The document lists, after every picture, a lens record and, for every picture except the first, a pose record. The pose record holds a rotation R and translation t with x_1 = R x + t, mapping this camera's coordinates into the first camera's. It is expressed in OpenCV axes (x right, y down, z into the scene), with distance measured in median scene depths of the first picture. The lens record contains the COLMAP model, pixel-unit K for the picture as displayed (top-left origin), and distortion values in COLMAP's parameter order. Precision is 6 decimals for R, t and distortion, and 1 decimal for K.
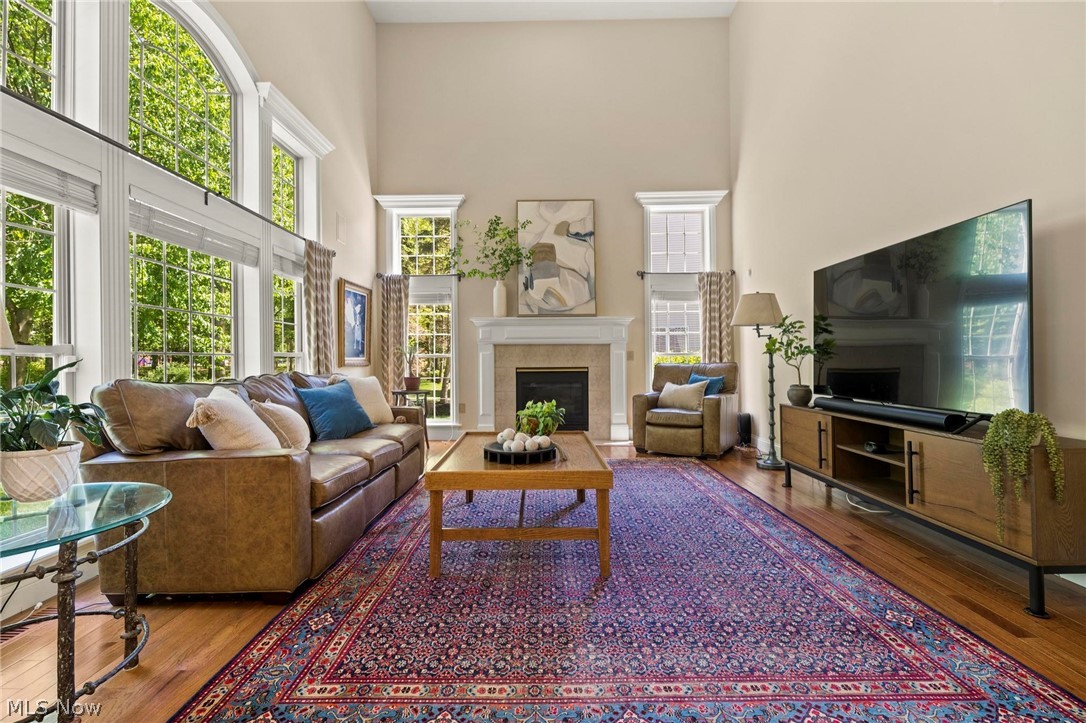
lens RADIAL K [[483.0, 0, 541.3], [0, 483.0, 358.1], [0, 0, 1]] dist [0.010367, -0.002959]
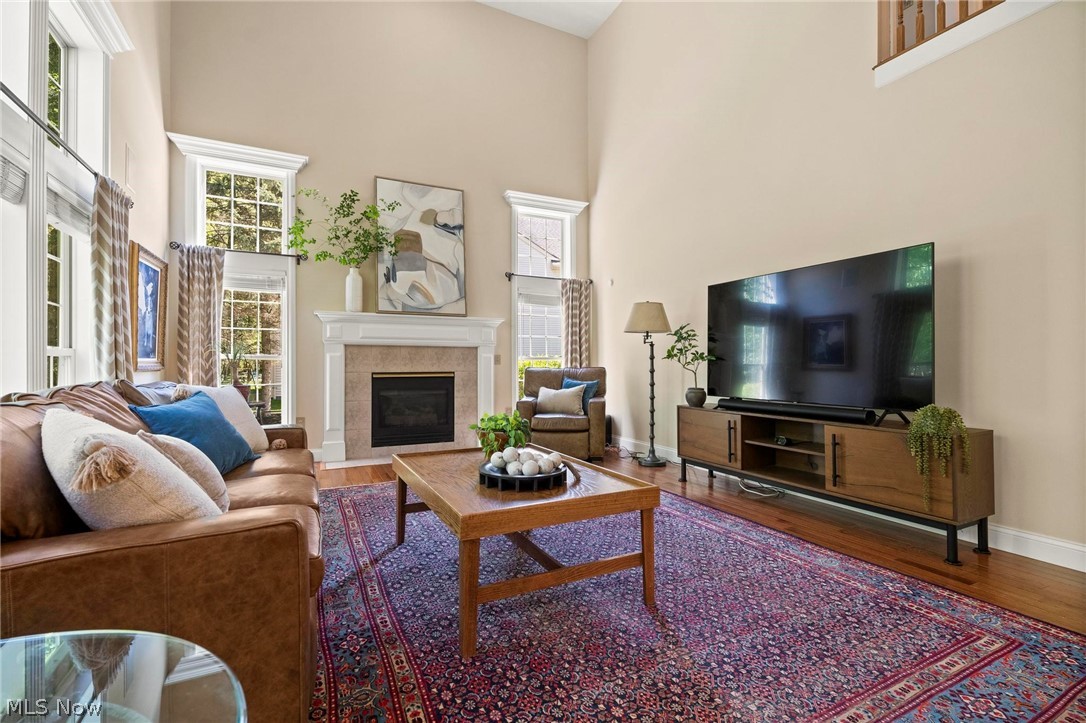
lens RADIAL K [[483.0, 0, 542.7], [0, 483.0, 360.8], [0, 0, 1]] dist [0.010367, -0.002959]
pose [[0.892237, 0.008463, 0.451489, -0.286930], [-0.007231, 0.999964, -0.004453, 0.001298], [-0.451510, 0.000709, 0.892266, 0.179426]]
